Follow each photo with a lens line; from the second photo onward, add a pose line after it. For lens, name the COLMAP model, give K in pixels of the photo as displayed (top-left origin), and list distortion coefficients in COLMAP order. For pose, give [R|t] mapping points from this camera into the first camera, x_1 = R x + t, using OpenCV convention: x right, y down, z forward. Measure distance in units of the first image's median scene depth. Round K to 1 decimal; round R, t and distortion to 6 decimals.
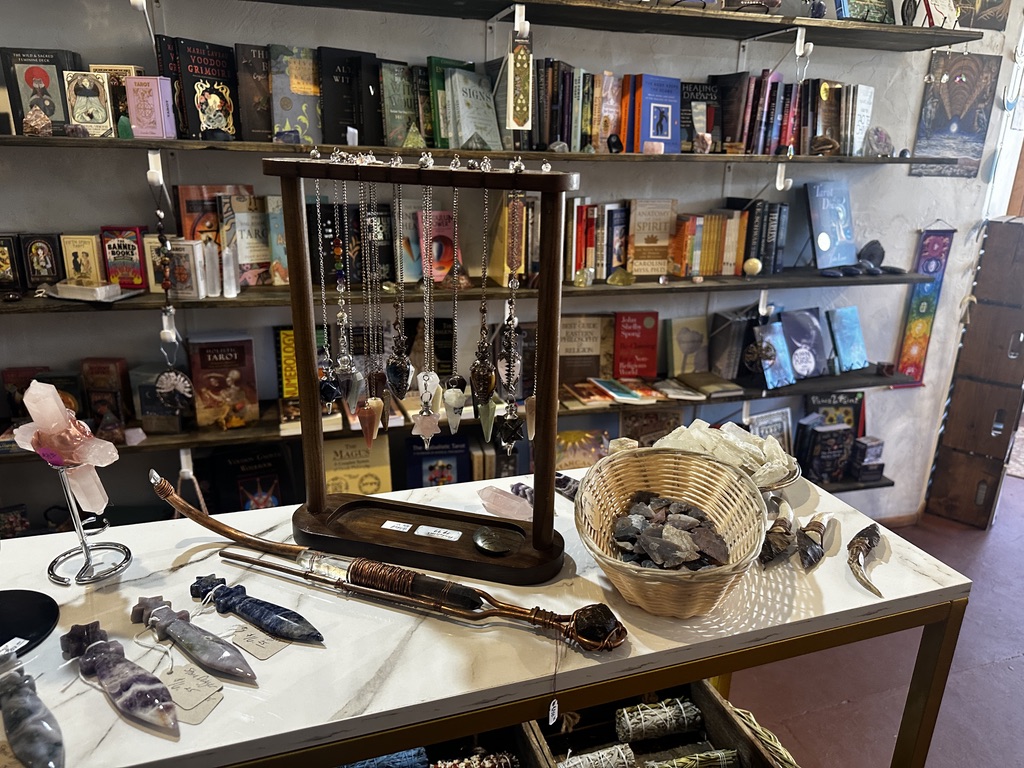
lens RADIAL K [[722.7, 0, 512.0], [0, 722.7, 384.0], [0, 0, 1]] dist [0.060143, -0.085942]
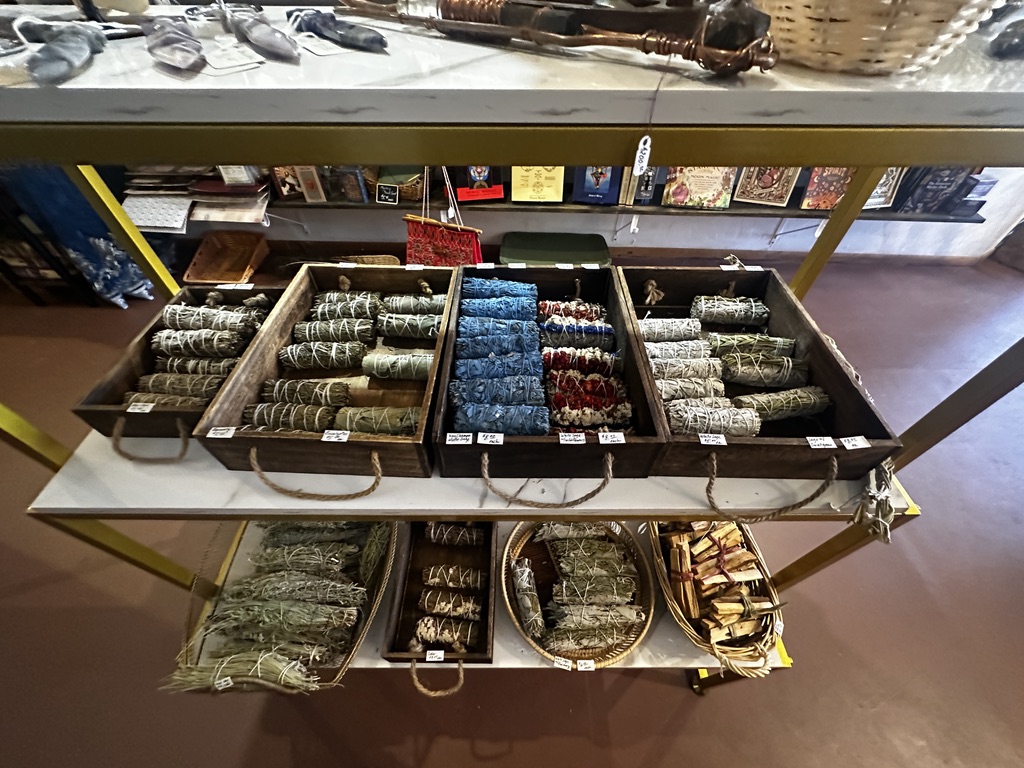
lens RADIAL K [[410.5, 0, 512.0], [0, 410.5, 384.0], [0, 0, 1]] dist [-0.000426, -0.000037]
pose [[0.945623, 0.226354, -0.233582, 0.020724], [-0.077360, 0.854037, 0.514429, 0.110929], [0.315930, -0.468386, 0.825108, 0.119952]]
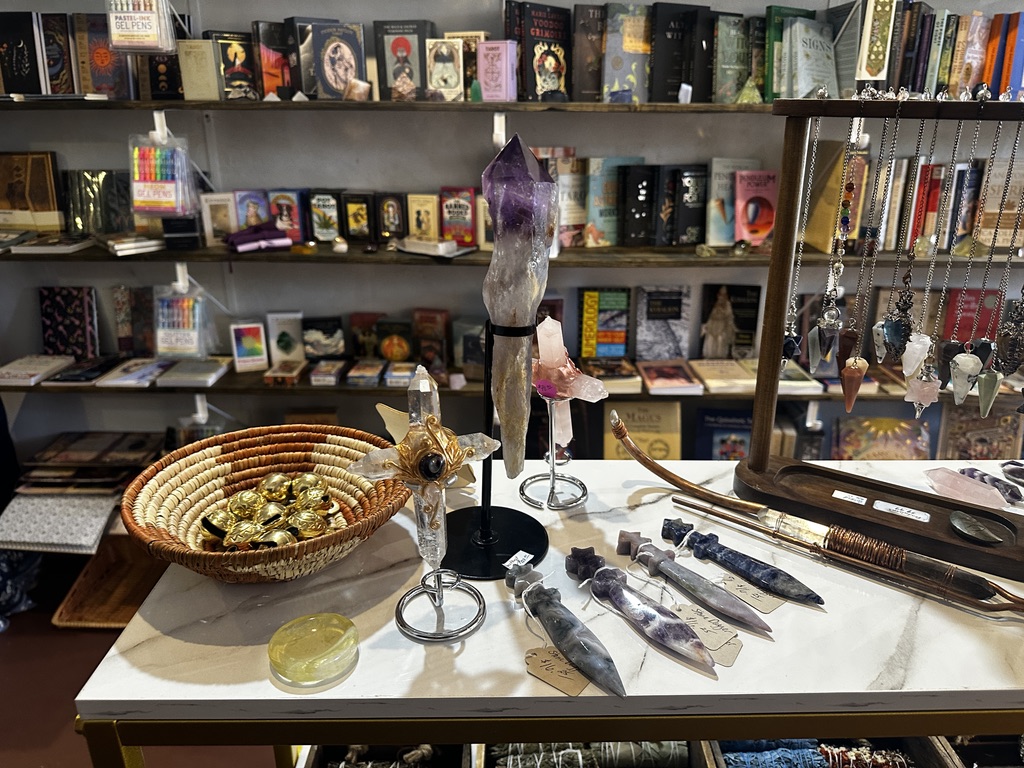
lens RADIAL K [[722.7, 0, 535.5], [0, 722.7, 386.2], [0, 0, 1]] dist [0.069511, -0.086041]
pose [[0.954361, 0.086493, -0.285856, -0.093105], [-0.074080, 0.995791, 0.053975, 0.010897], [0.289321, -0.030336, 0.956751, -0.004236]]
